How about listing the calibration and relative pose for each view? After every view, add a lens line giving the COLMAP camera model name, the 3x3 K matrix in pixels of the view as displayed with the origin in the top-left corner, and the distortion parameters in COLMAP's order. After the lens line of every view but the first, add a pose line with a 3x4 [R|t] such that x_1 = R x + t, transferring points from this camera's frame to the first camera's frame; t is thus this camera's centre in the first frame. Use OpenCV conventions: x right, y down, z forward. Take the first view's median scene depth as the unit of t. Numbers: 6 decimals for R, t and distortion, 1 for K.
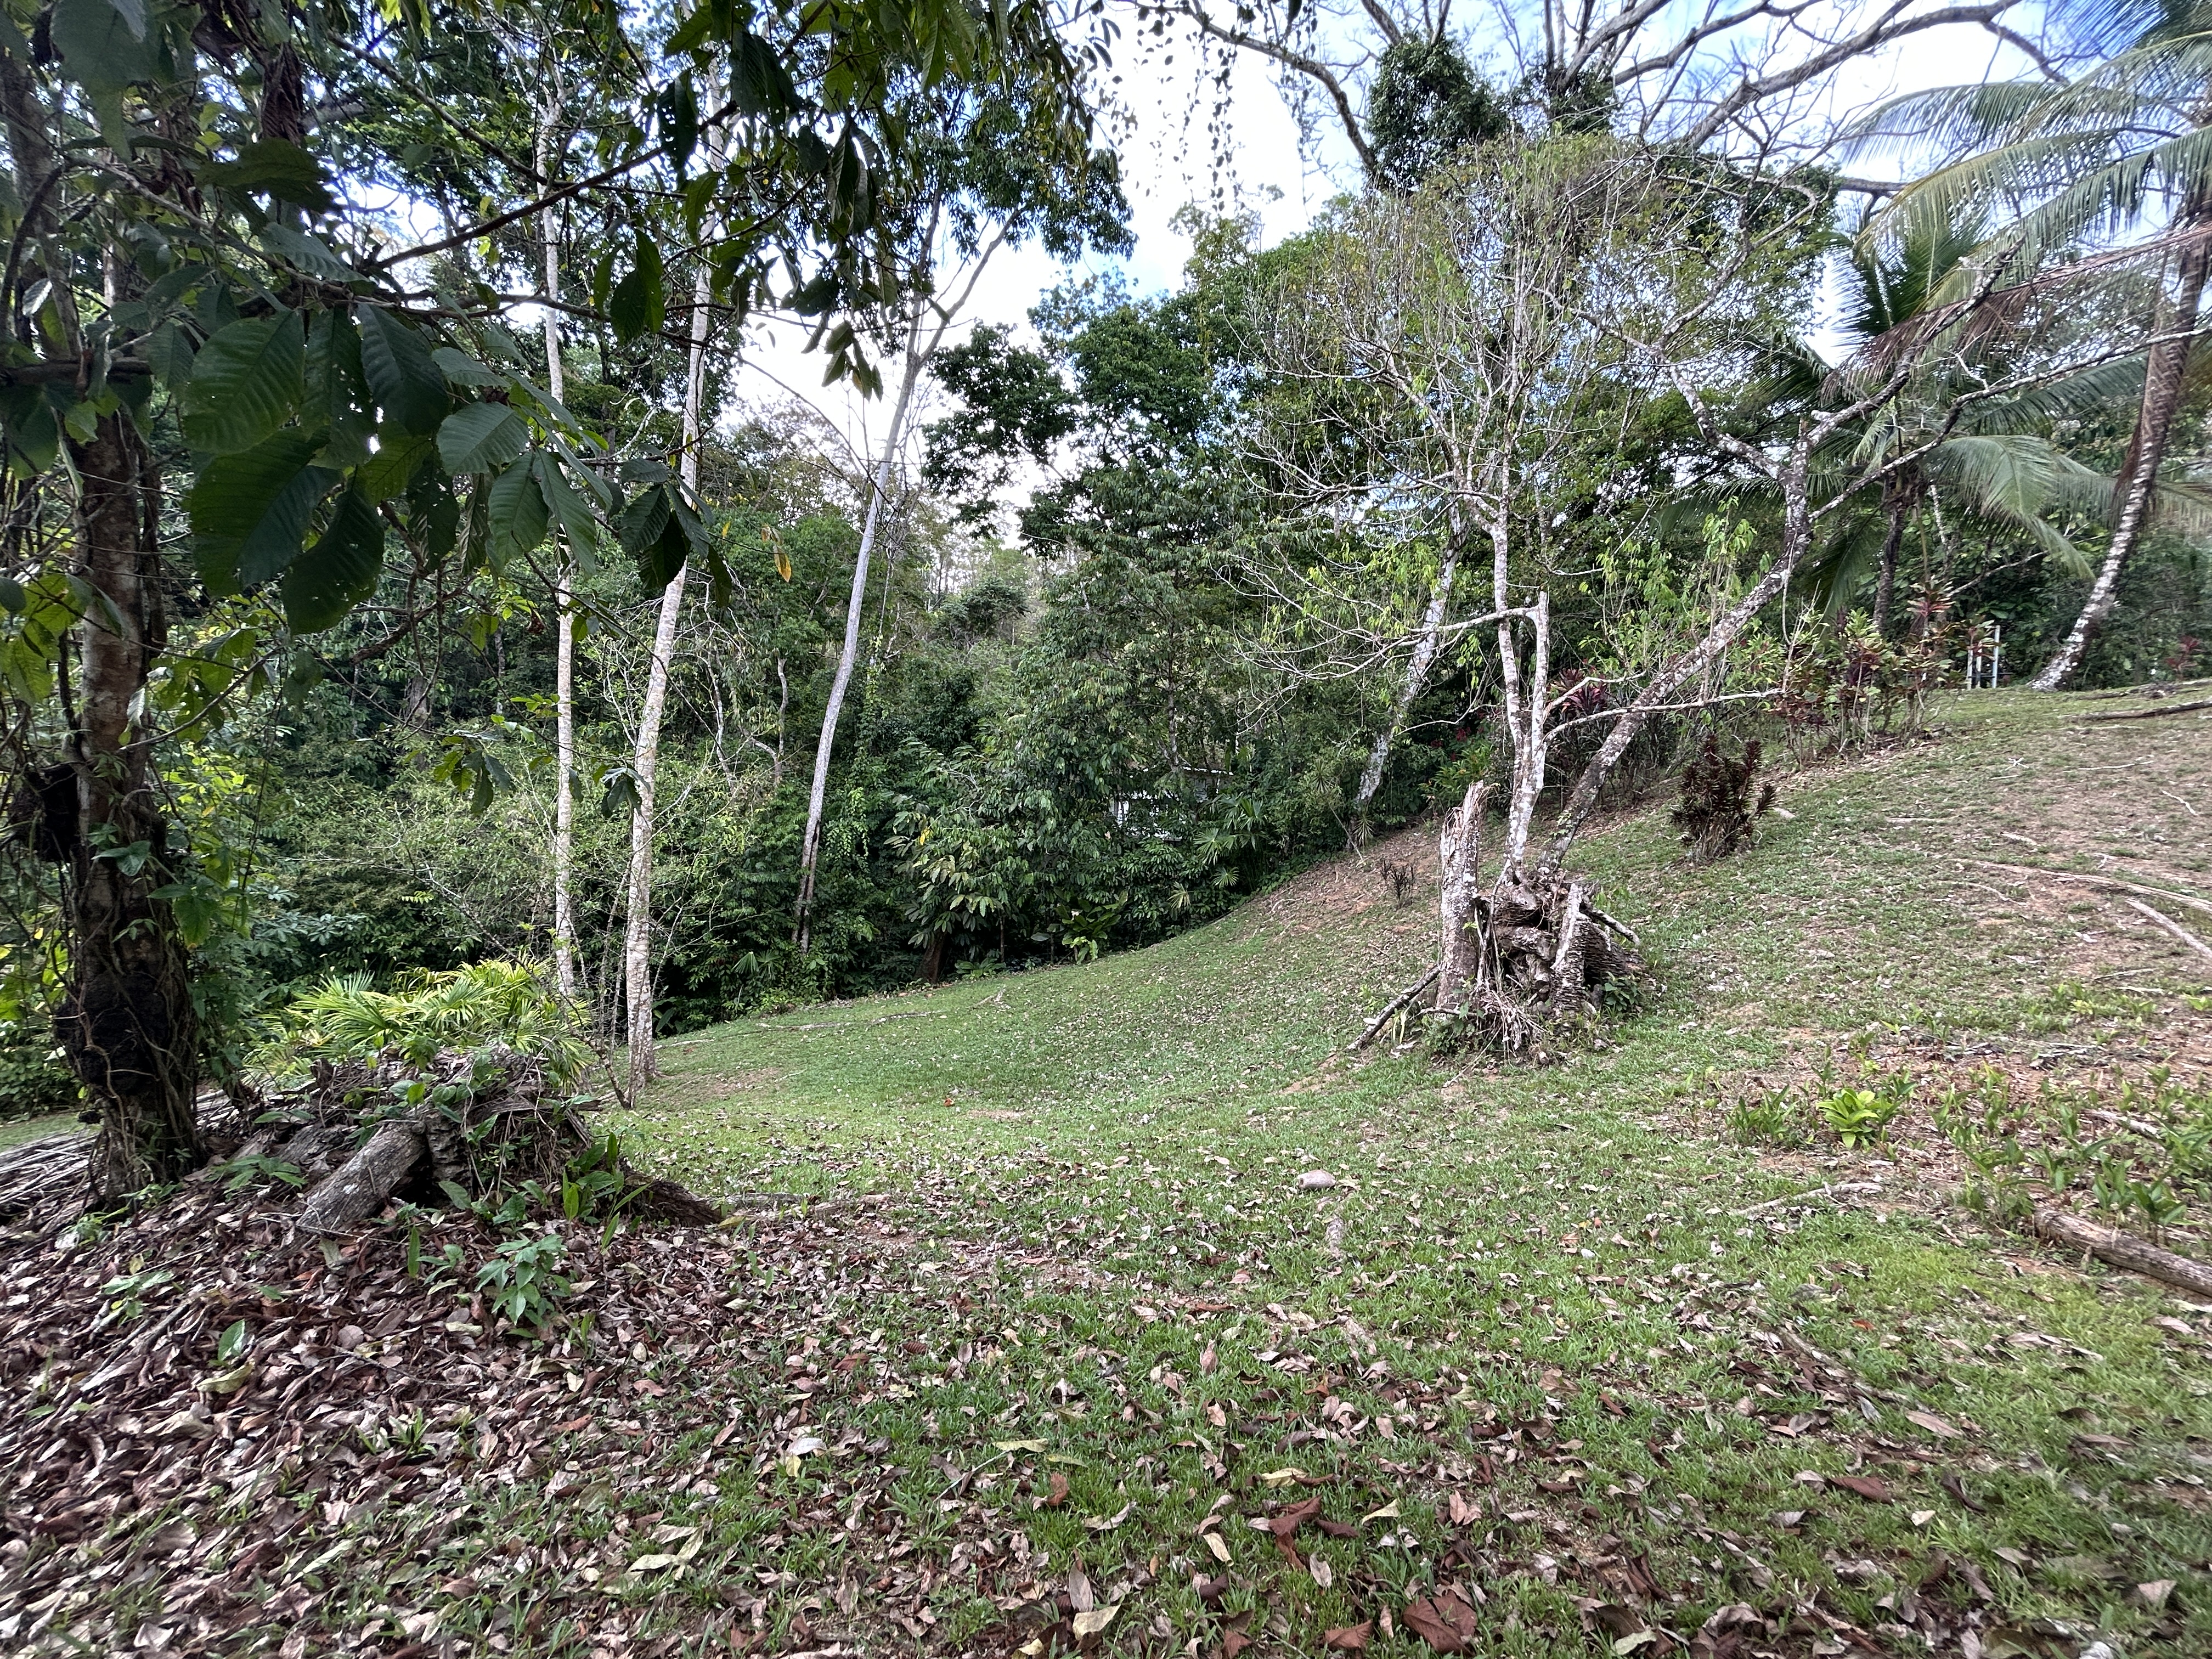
lens RADIAL K [[891.3, 0, 1108.1], [0, 891.3, 829.9], [0, 0, 1]] dist [-0.002915, 0.001589]
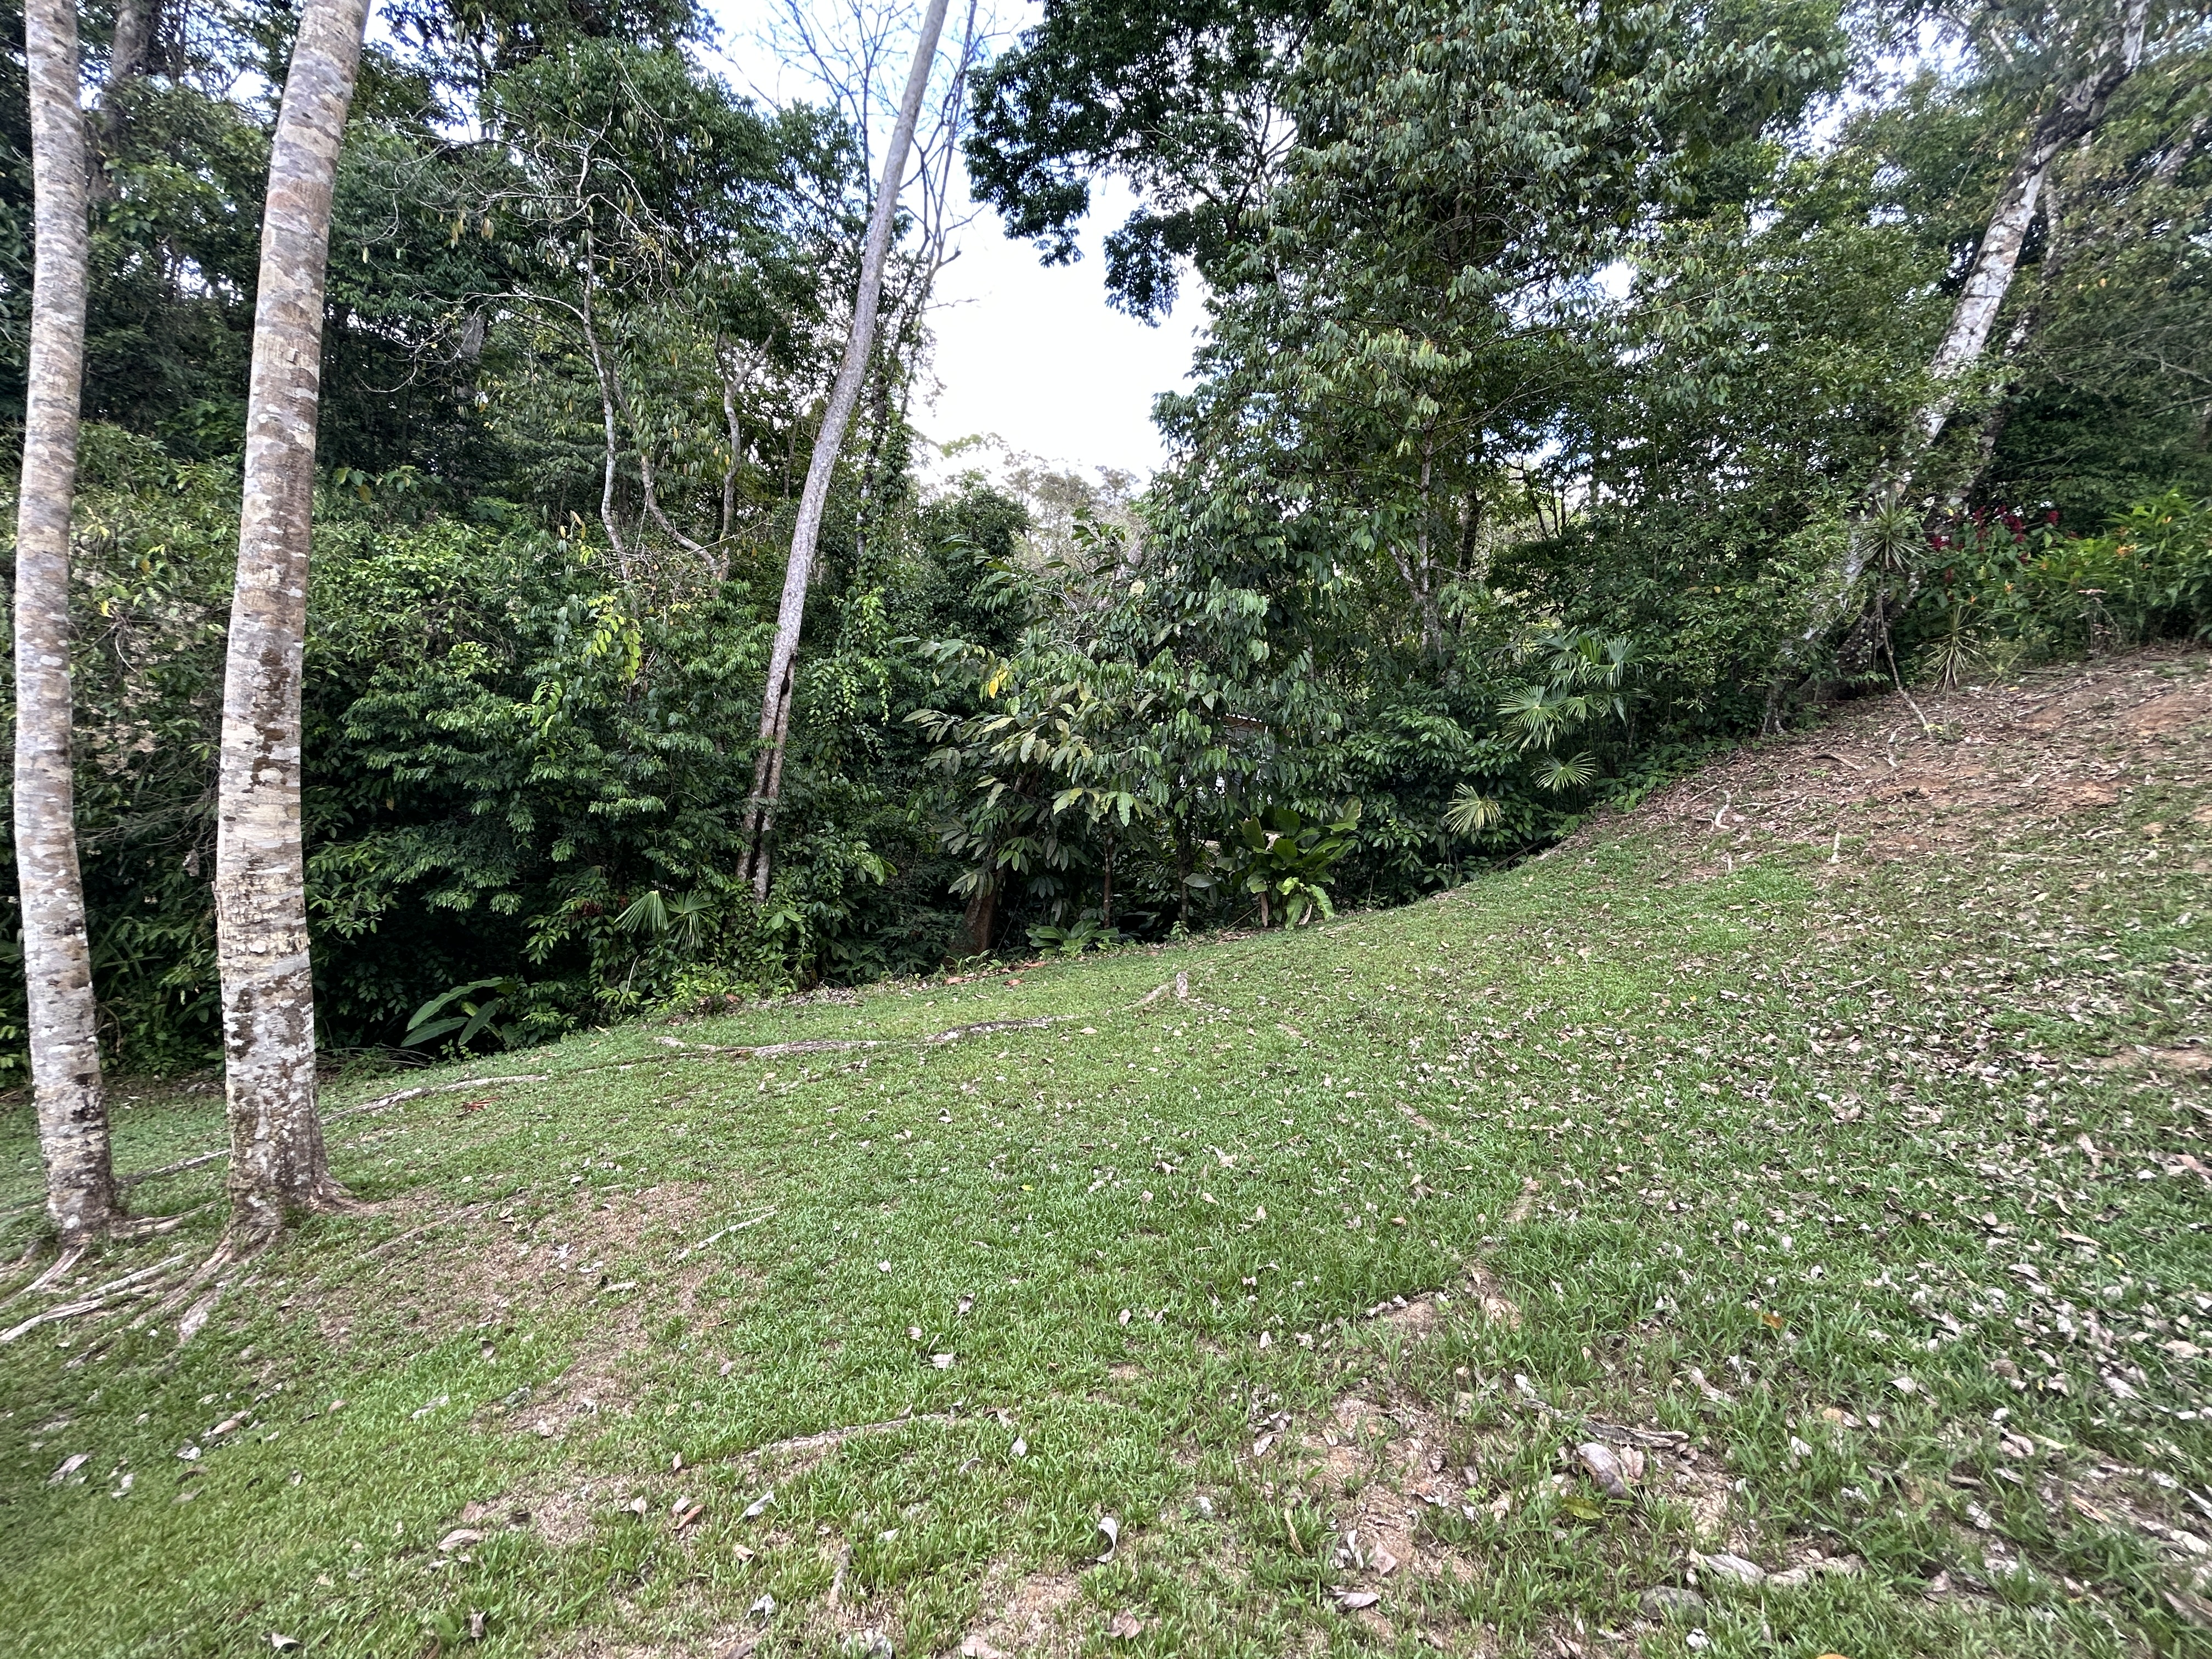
lens RADIAL K [[891.3, 0, 1108.1], [0, 891.3, 829.9], [0, 0, 1]] dist [-0.002915, 0.001589]
pose [[0.998378, 0.027136, 0.050041, -0.166717], [-0.027424, 0.999611, 0.005086, 0.090887], [-0.049884, -0.006450, 0.998734, 0.473482]]
